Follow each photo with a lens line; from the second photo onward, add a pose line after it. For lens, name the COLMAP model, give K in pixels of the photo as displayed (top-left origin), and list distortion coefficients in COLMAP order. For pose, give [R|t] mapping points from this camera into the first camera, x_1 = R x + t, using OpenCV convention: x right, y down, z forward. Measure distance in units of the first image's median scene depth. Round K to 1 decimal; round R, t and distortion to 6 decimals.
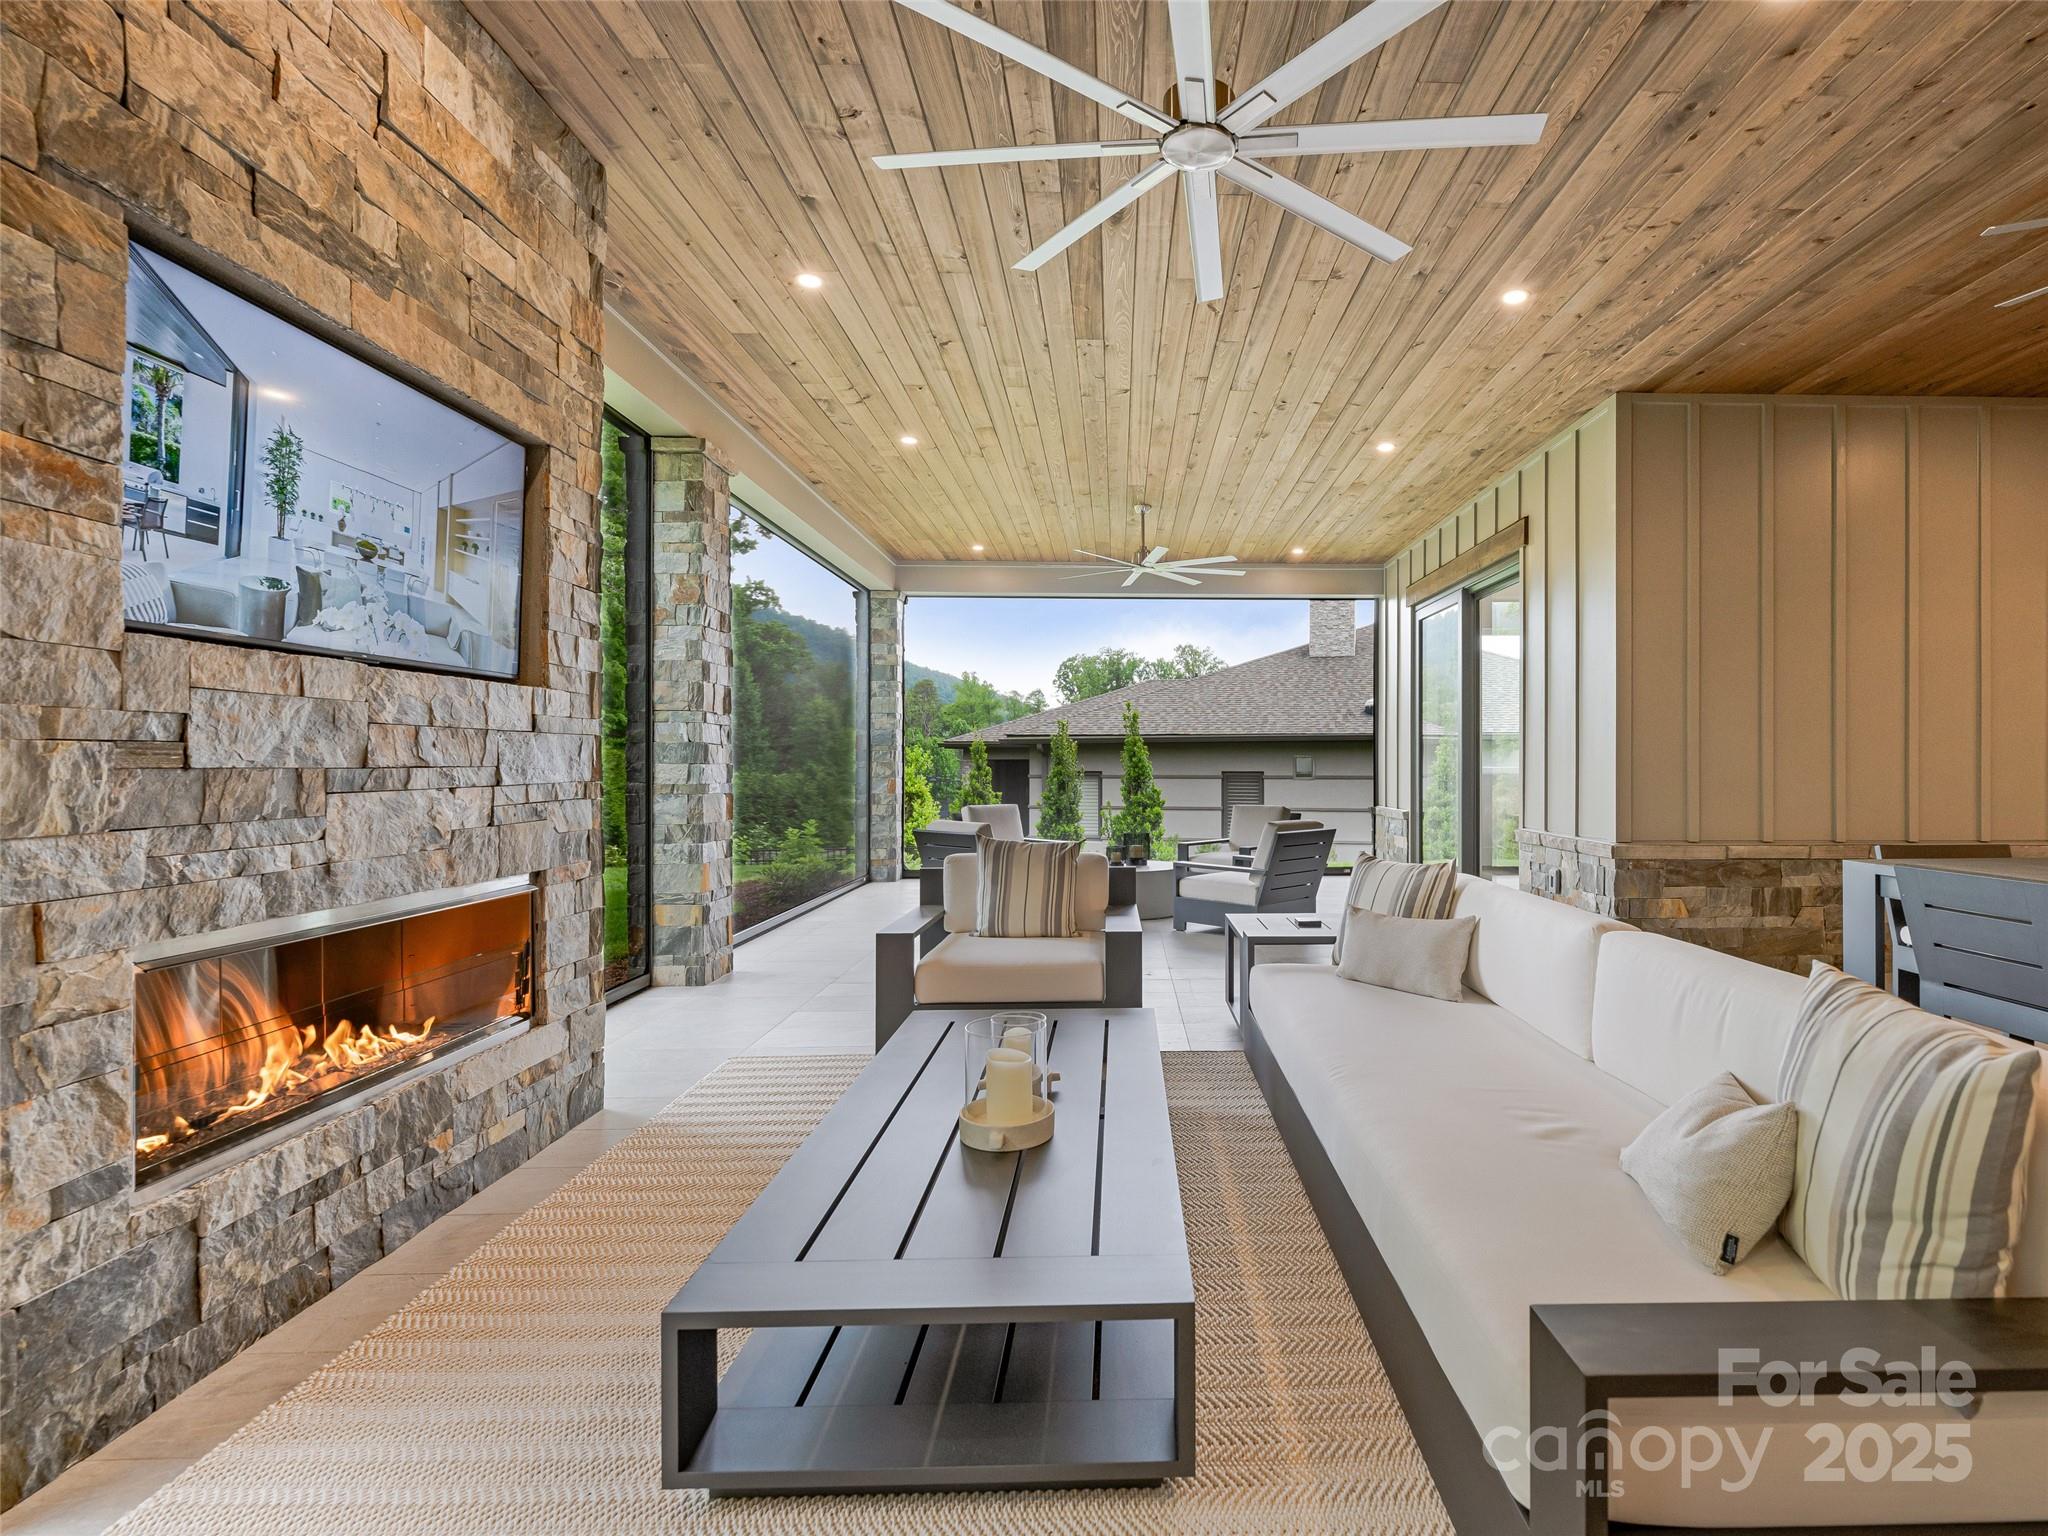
lens RADIAL K [[991.5, 0, 1148.0], [0, 991.5, 766.3], [0, 0, 1]] dist [-0.001634, -0.000412]
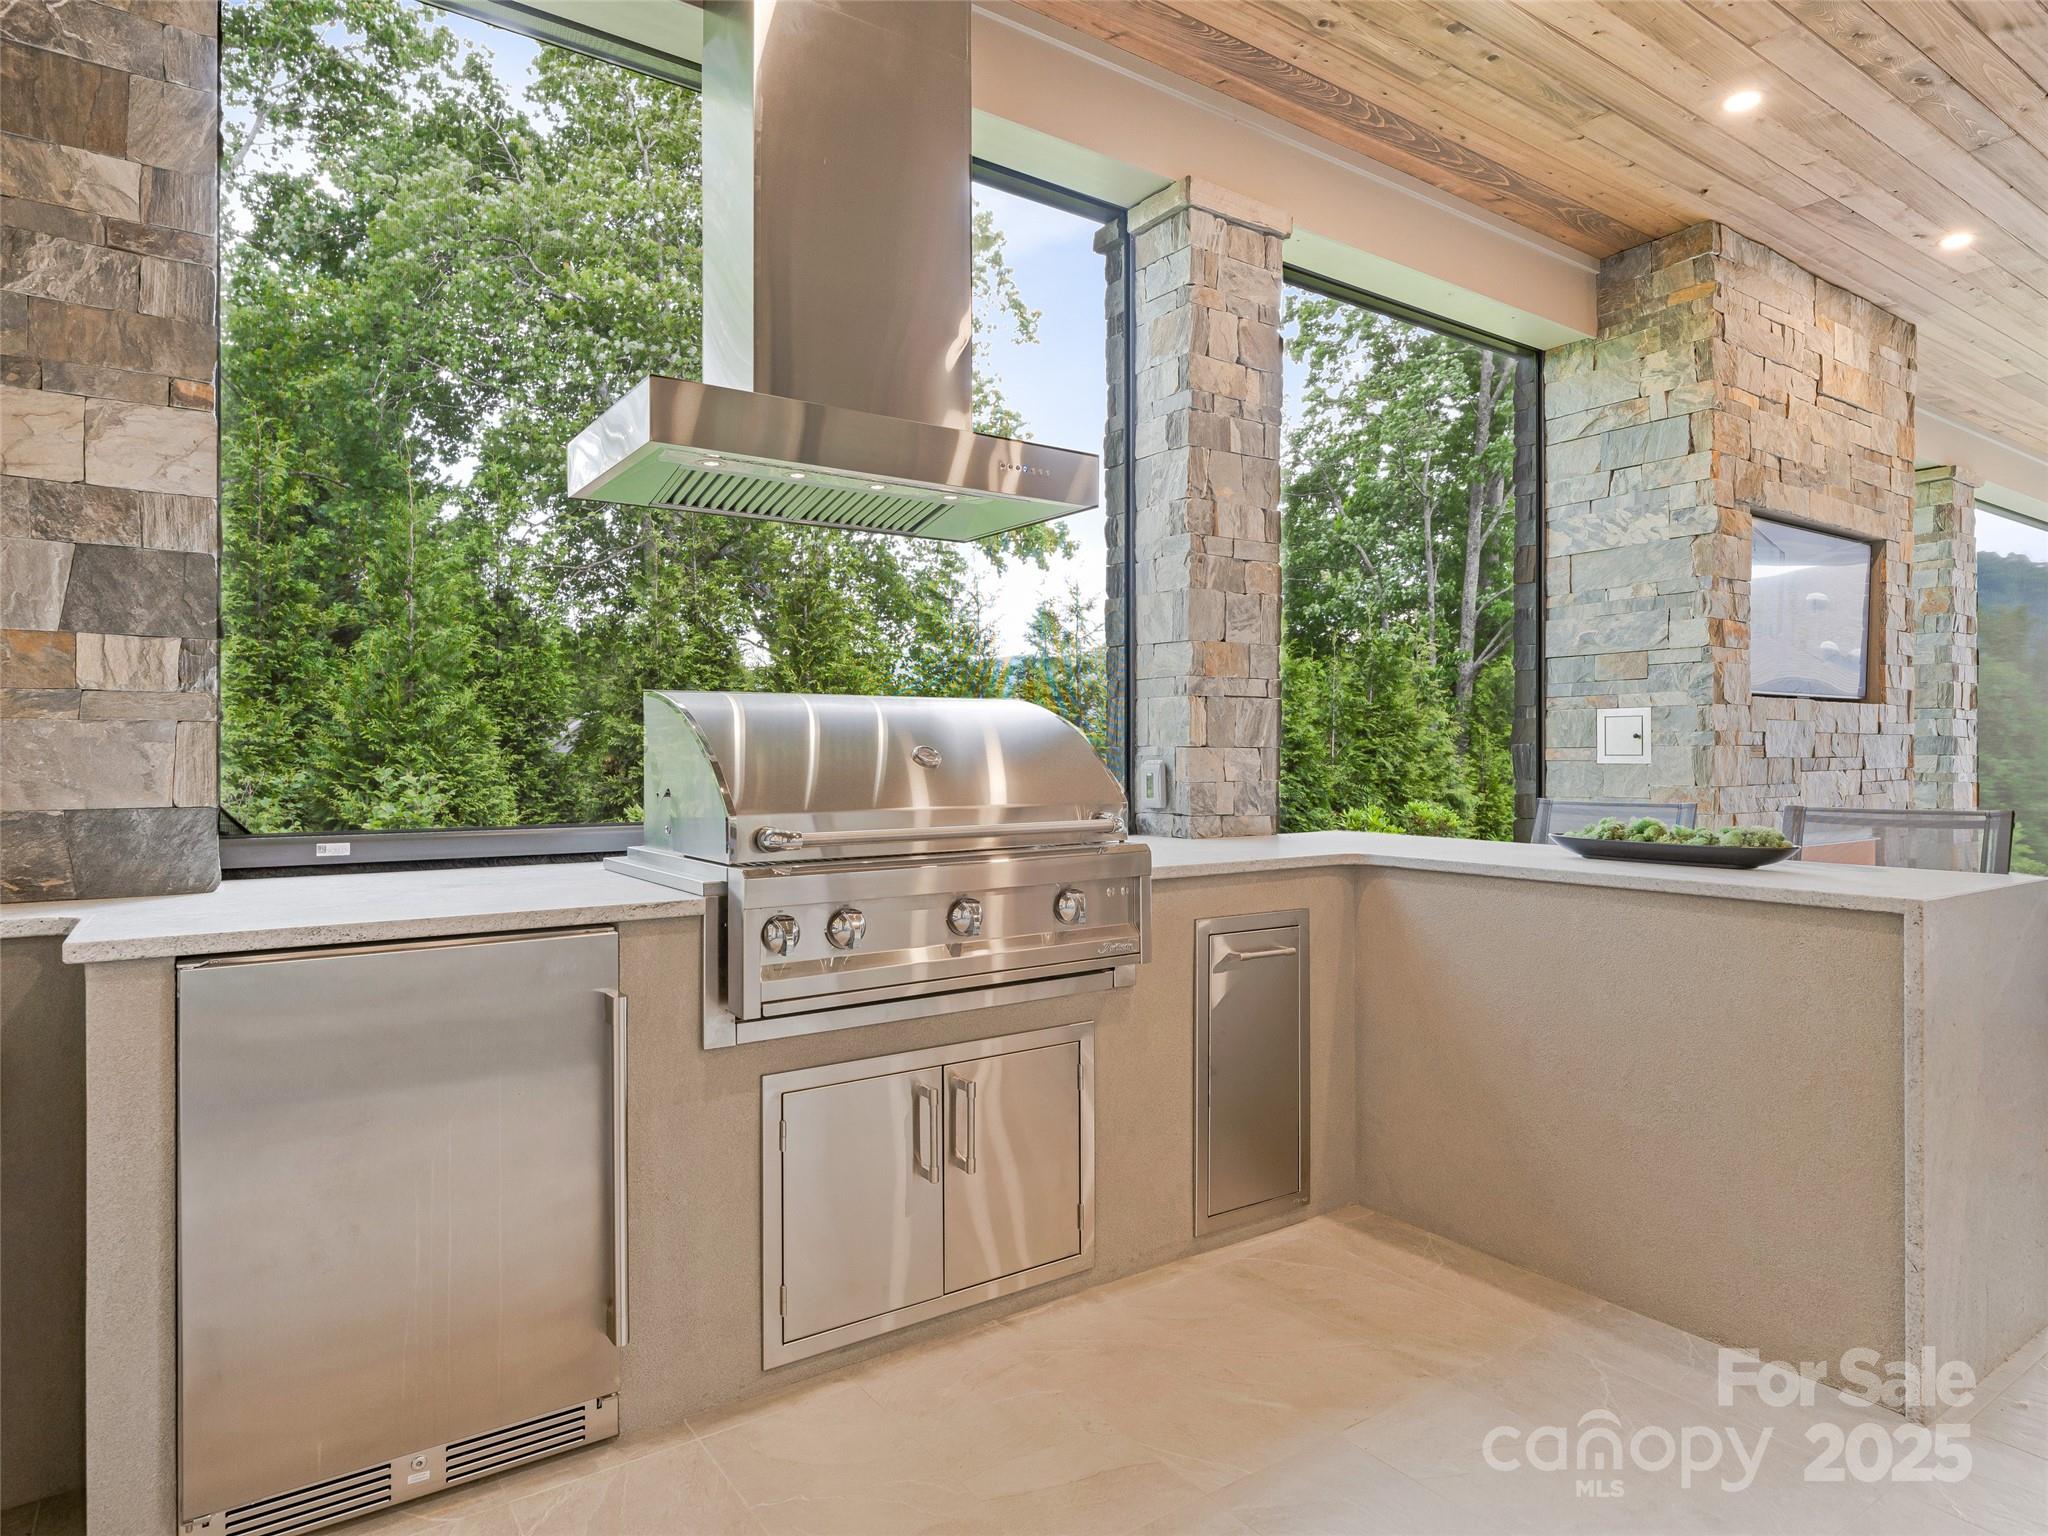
lens RADIAL K [[1179.5, 0, 1024.5], [0, 1179.5, 760.1], [0, 0, 1]] dist [-0.005752, -0.001786]
pose [[0.536545, 0.003519, -0.843864, 0.109196], [-0.001921, 0.999994, 0.002949, 0.001293], [0.843869, 0.000039, 0.536549, -0.599118]]
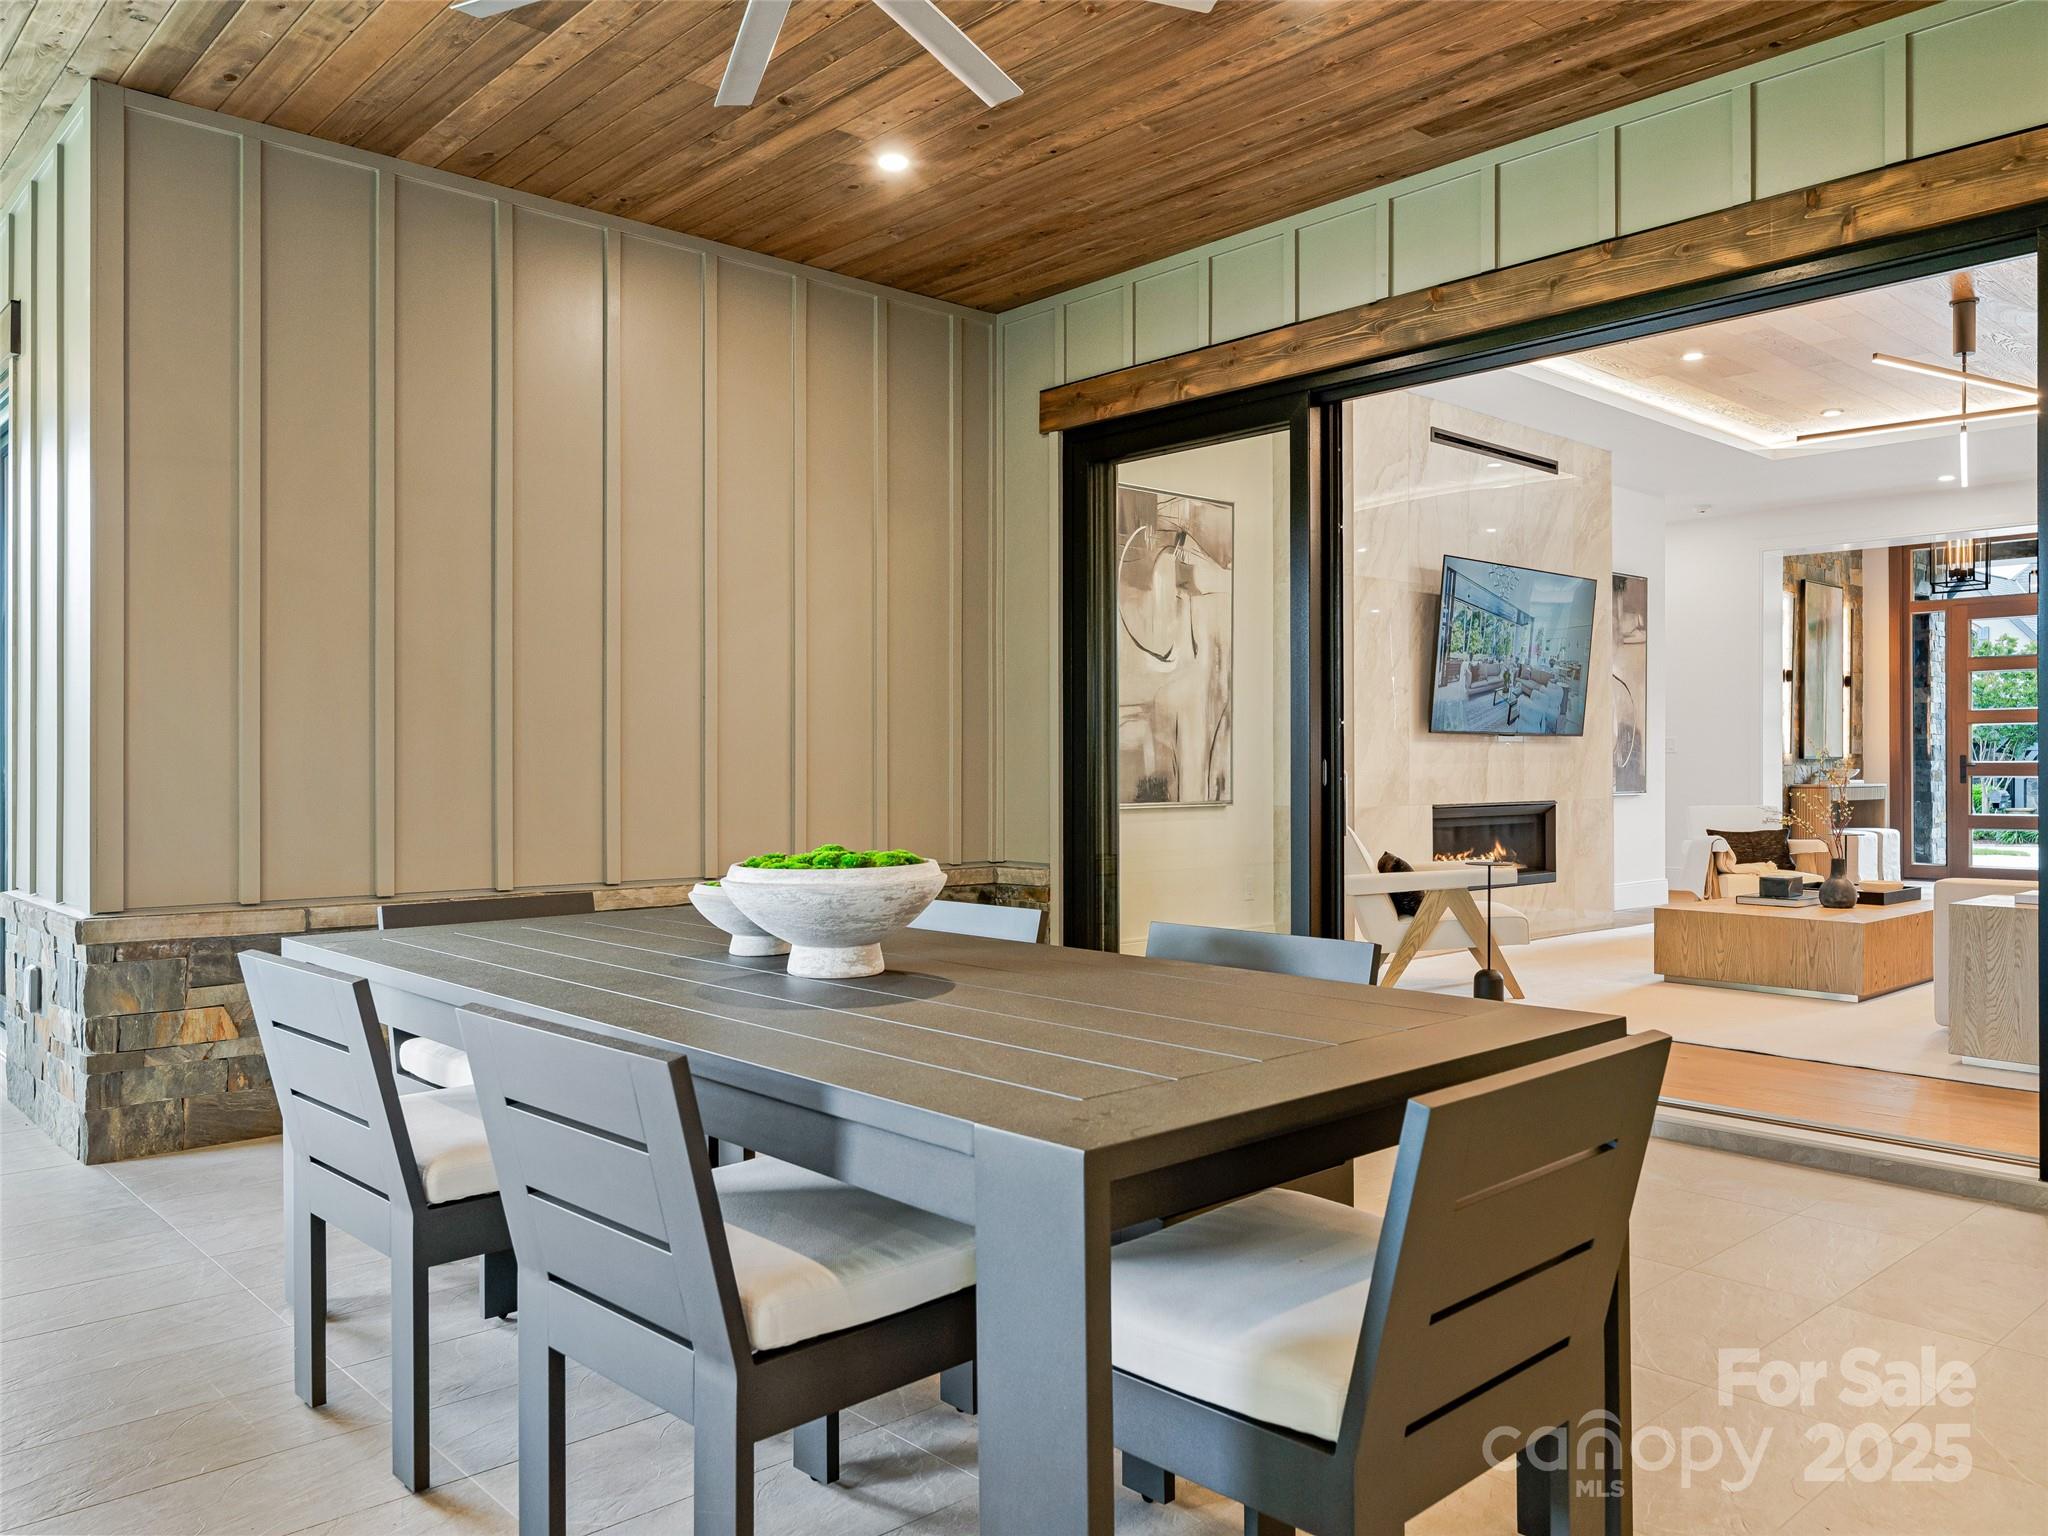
lens RADIAL K [[1538.5, 0, 1024.0], [0, 1538.5, 768.0], [0, 0, 1]] dist [-0.004943, 0.004214]
pose [[0.756842, -0.002877, 0.653592, 0.311373], [0.004187, 0.999991, -0.000447, -0.000018], [-0.653585, 0.003075, 0.756847, 0.038155]]
